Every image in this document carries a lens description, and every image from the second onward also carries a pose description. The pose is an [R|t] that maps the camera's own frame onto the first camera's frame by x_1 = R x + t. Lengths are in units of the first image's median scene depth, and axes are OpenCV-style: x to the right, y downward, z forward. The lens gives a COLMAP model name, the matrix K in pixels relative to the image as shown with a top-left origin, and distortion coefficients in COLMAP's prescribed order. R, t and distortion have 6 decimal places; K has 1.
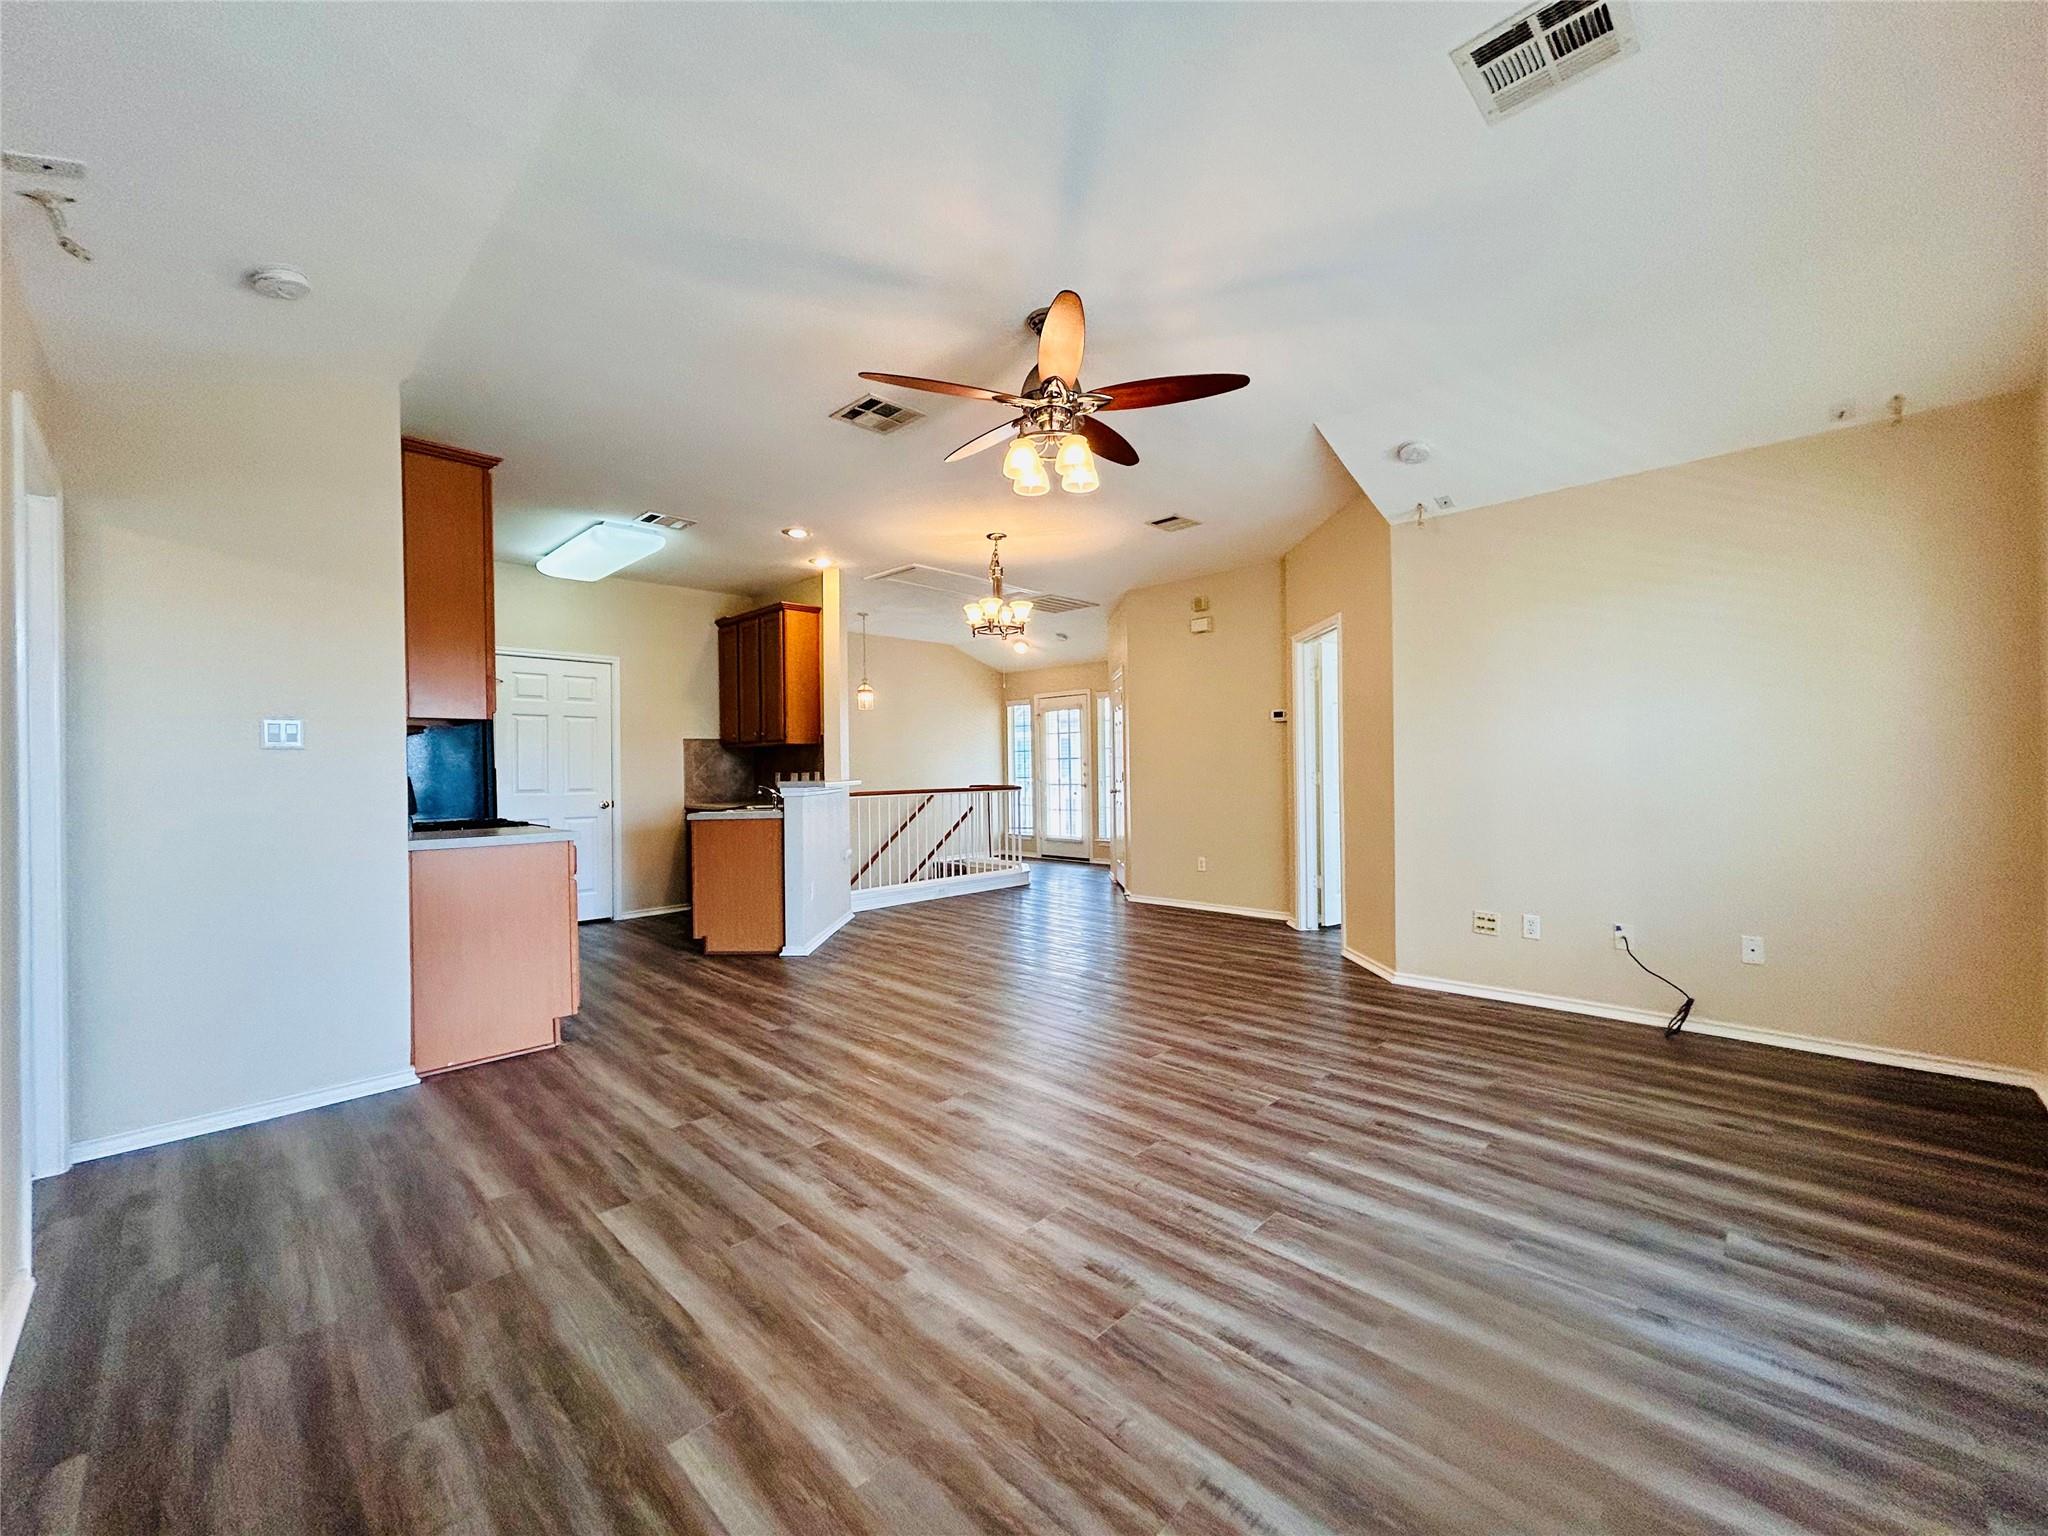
lens RADIAL K [[821.8, 0, 1030.5], [0, 821.8, 774.3], [0, 0, 1]] dist [-0.000795, 0.000256]
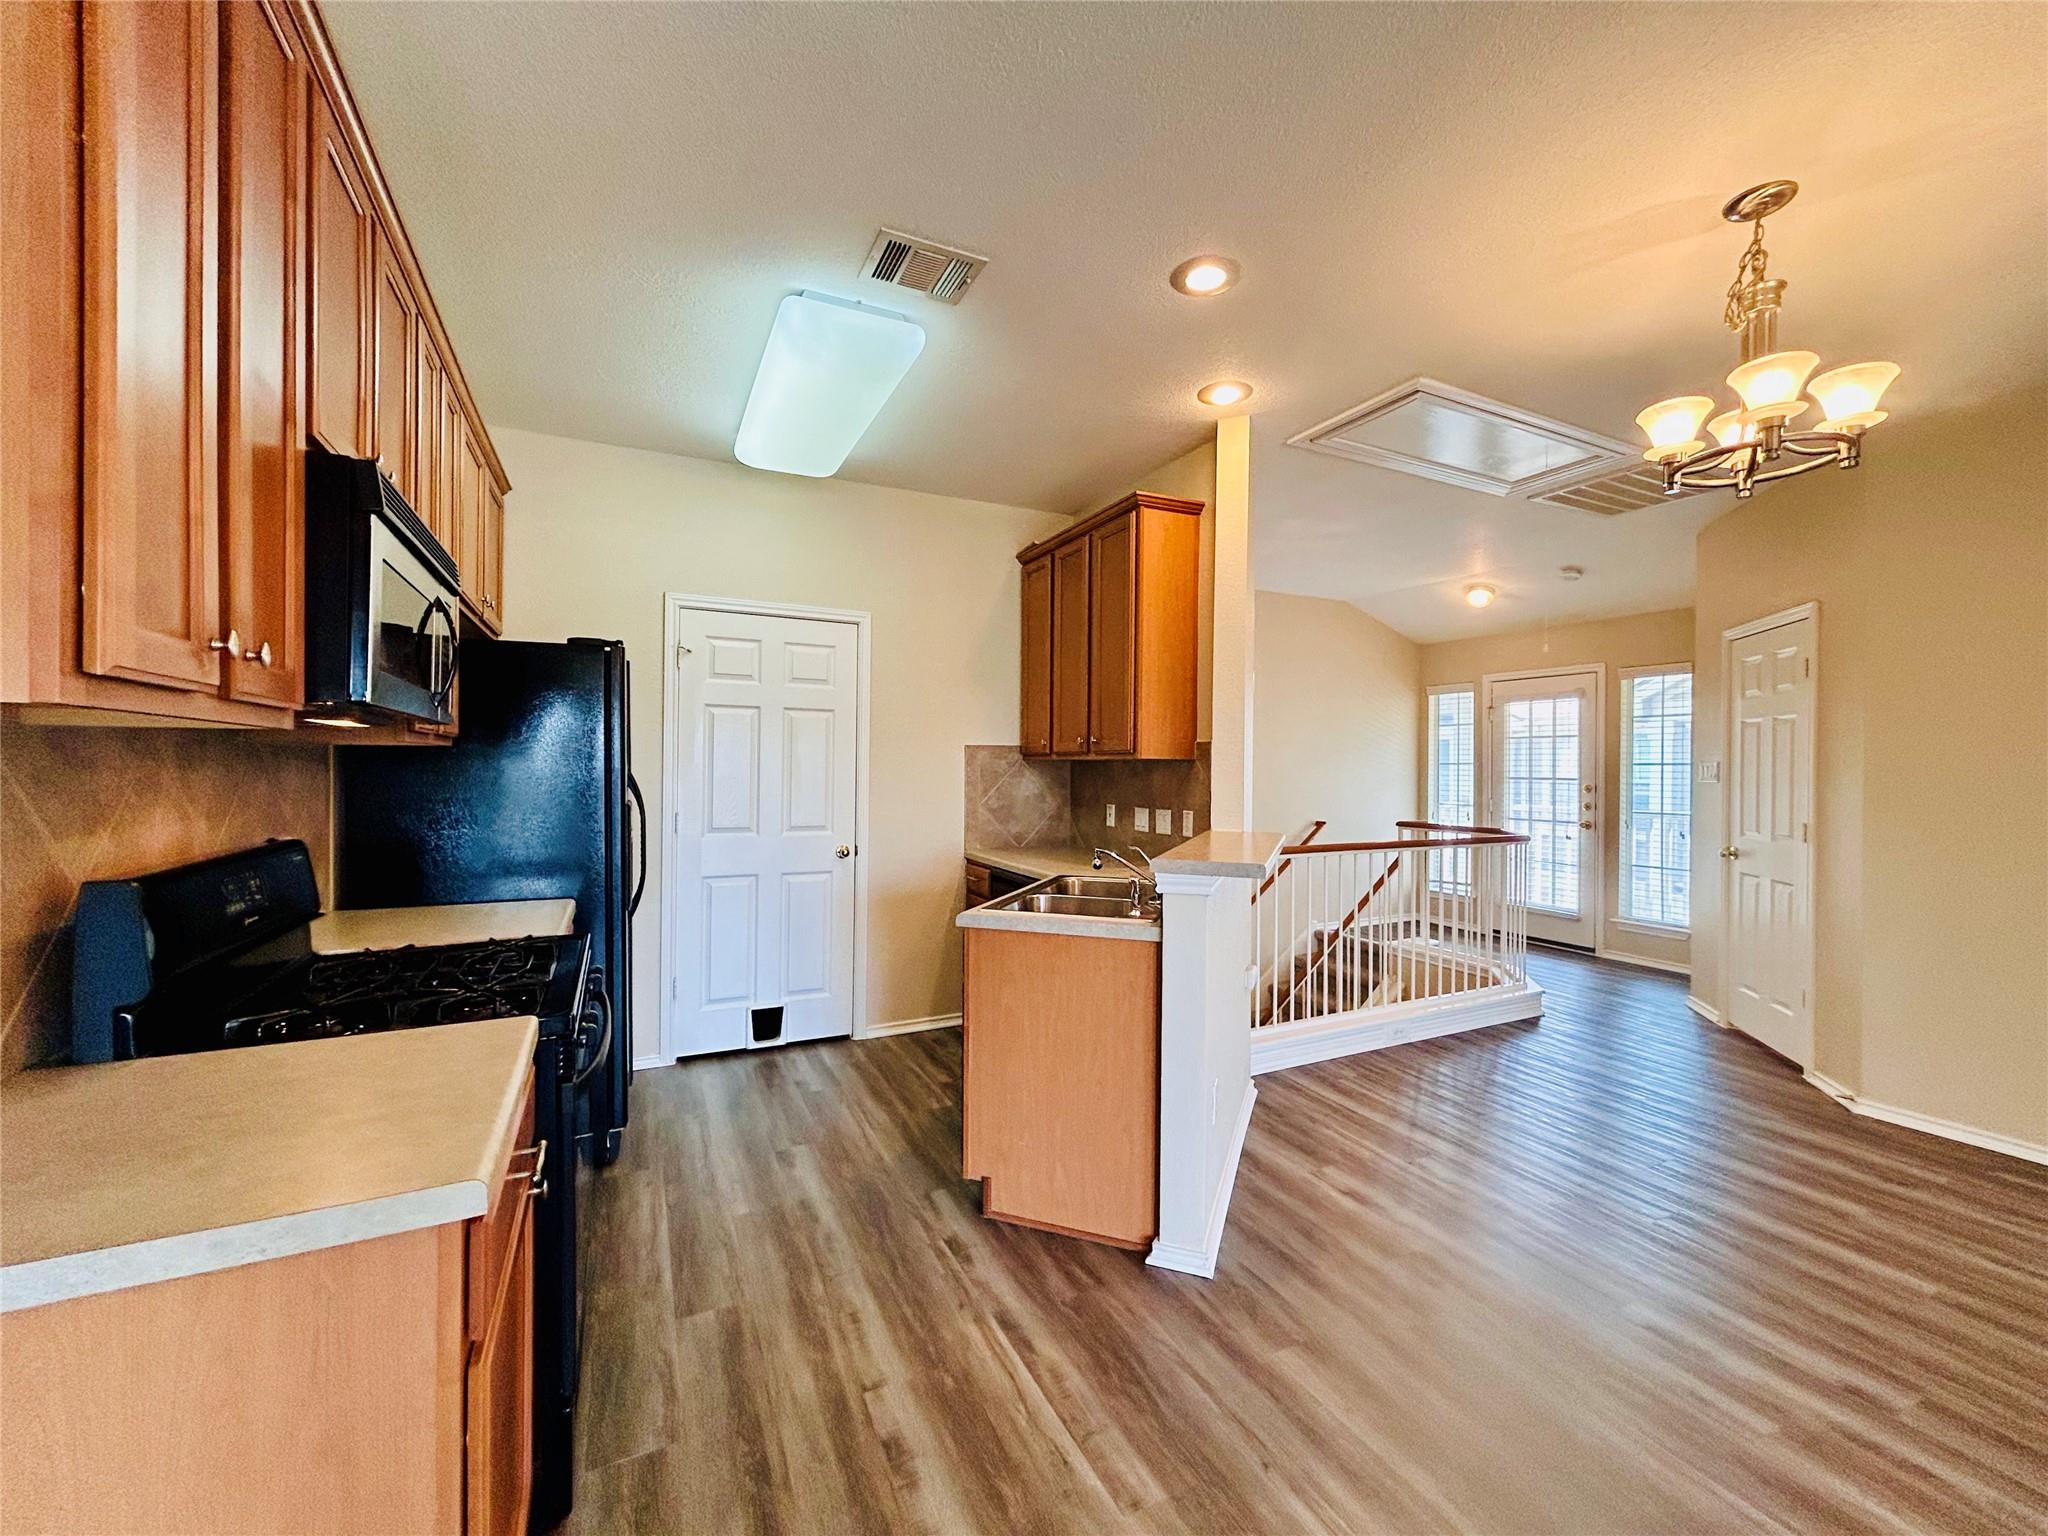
lens RADIAL K [[821.8, 0, 1031.0], [0, 821.8, 770.6], [0, 0, 1]] dist [-0.000795, 0.000256]
pose [[0.943277, 0.021528, -0.331309, -0.289935], [-0.022178, 0.999752, 0.001820, -0.044557], [0.331266, 0.005631, 0.943520, 0.737107]]
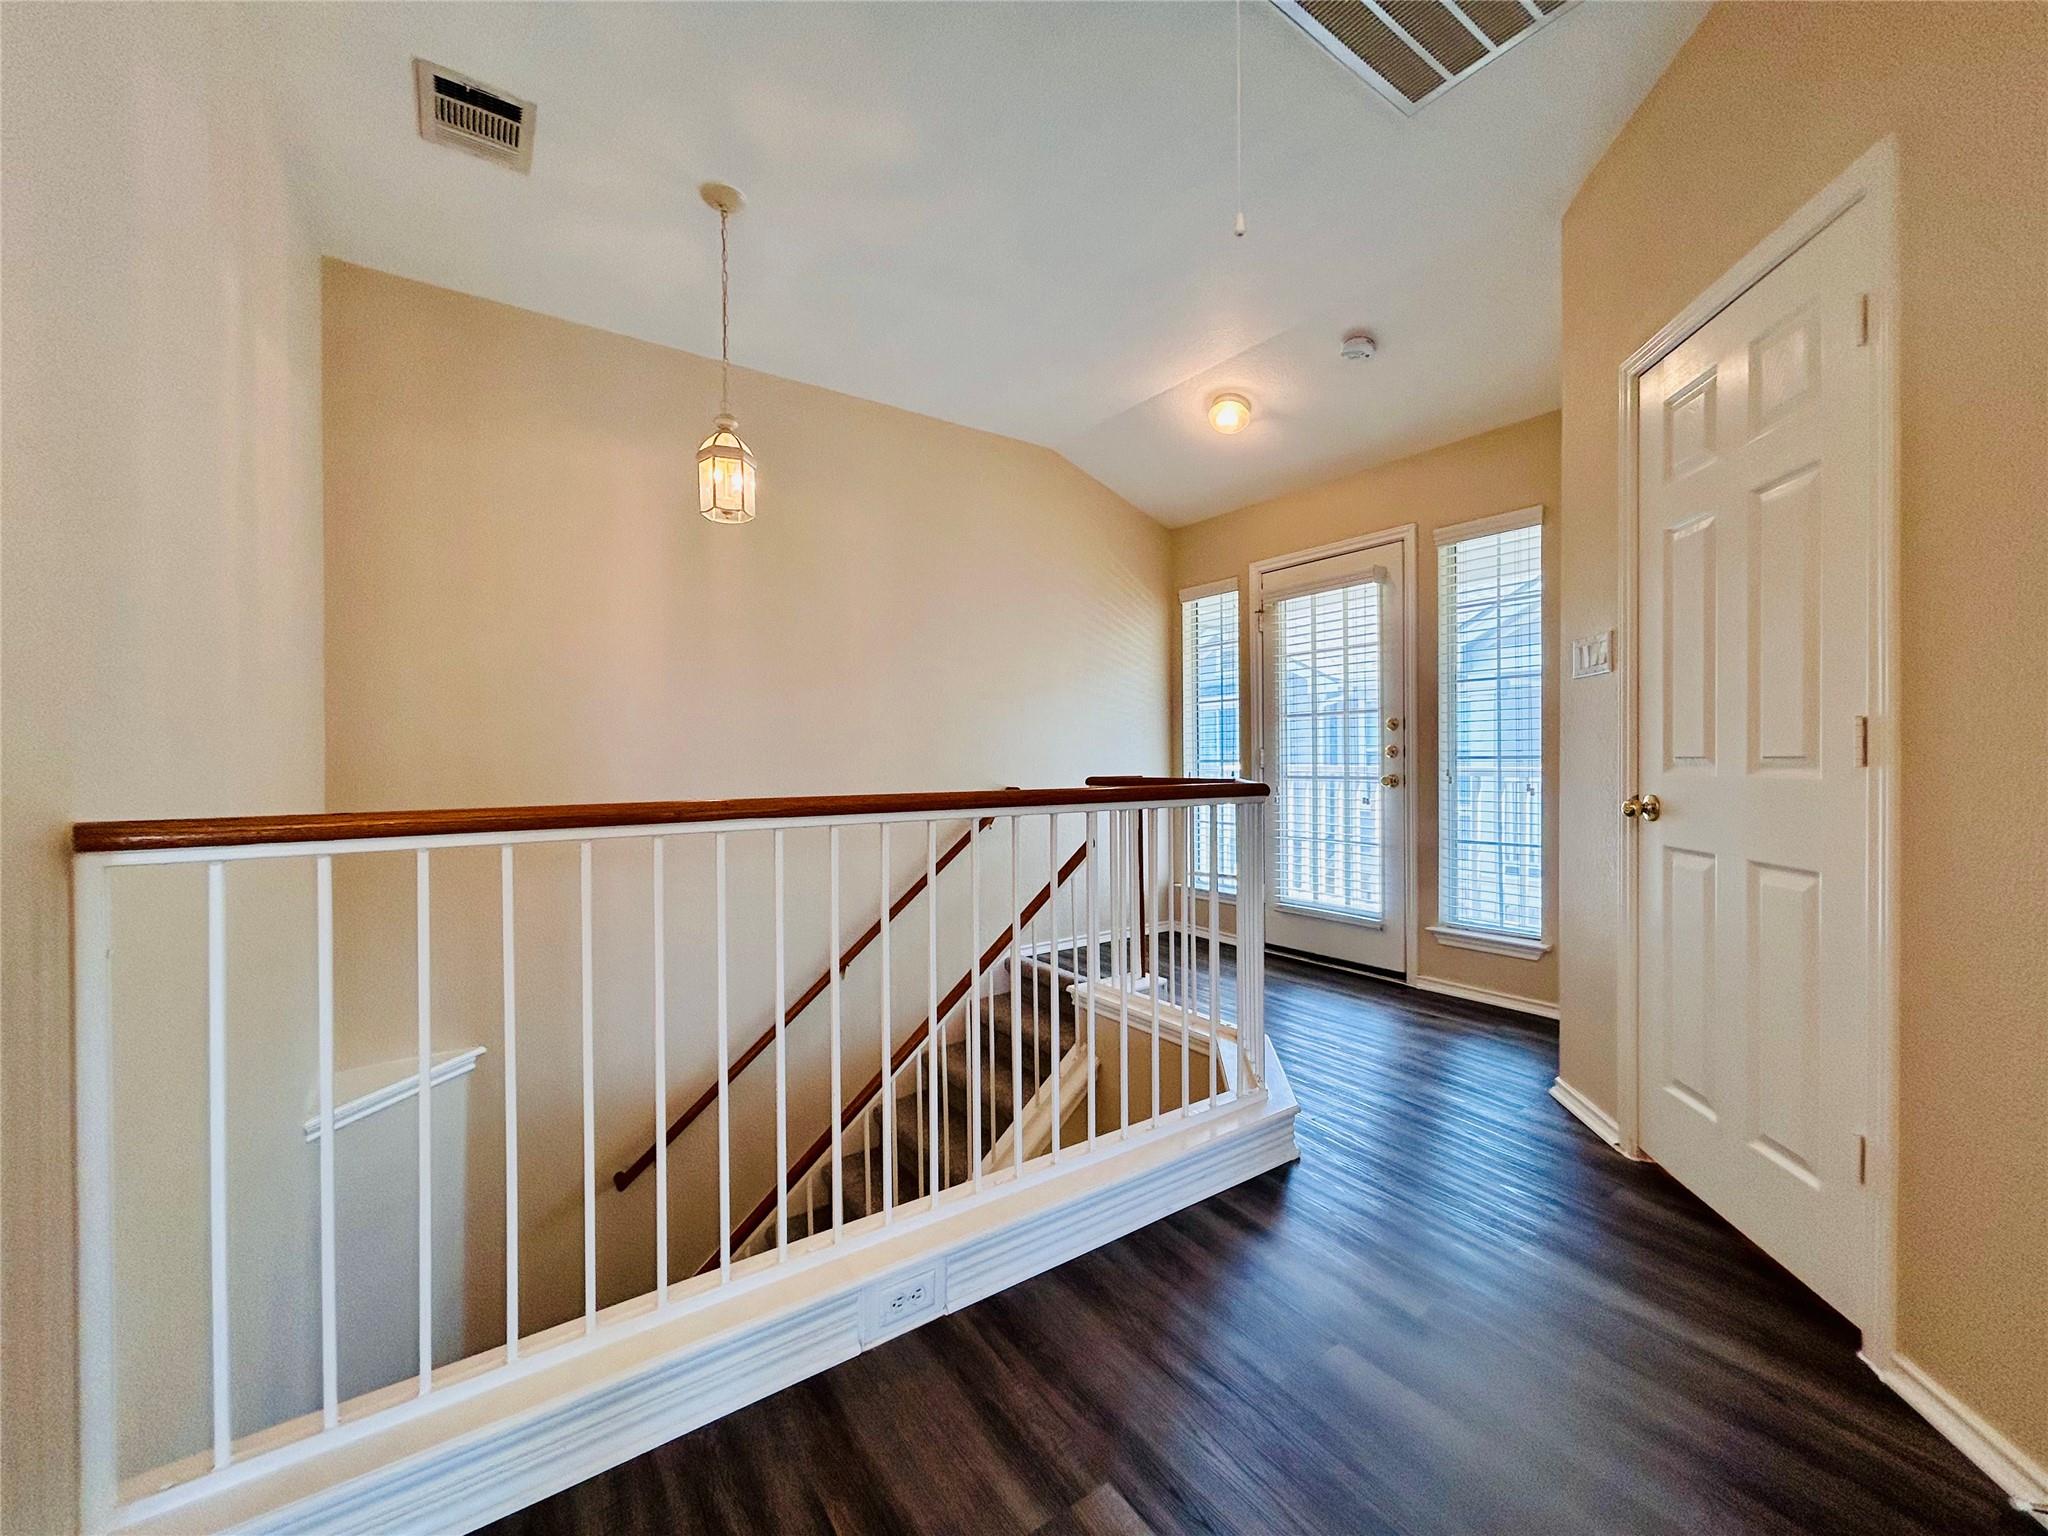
lens RADIAL K [[821.8, 0, 1027.1], [0, 821.8, 768.4], [0, 0, 1]] dist [-0.000795, 0.000256]
pose [[0.983736, 0.008422, -0.179425, -0.081033], [-0.007670, 0.999959, 0.004882, 0.017710], [0.179458, -0.003427, 0.983760, 1.448131]]
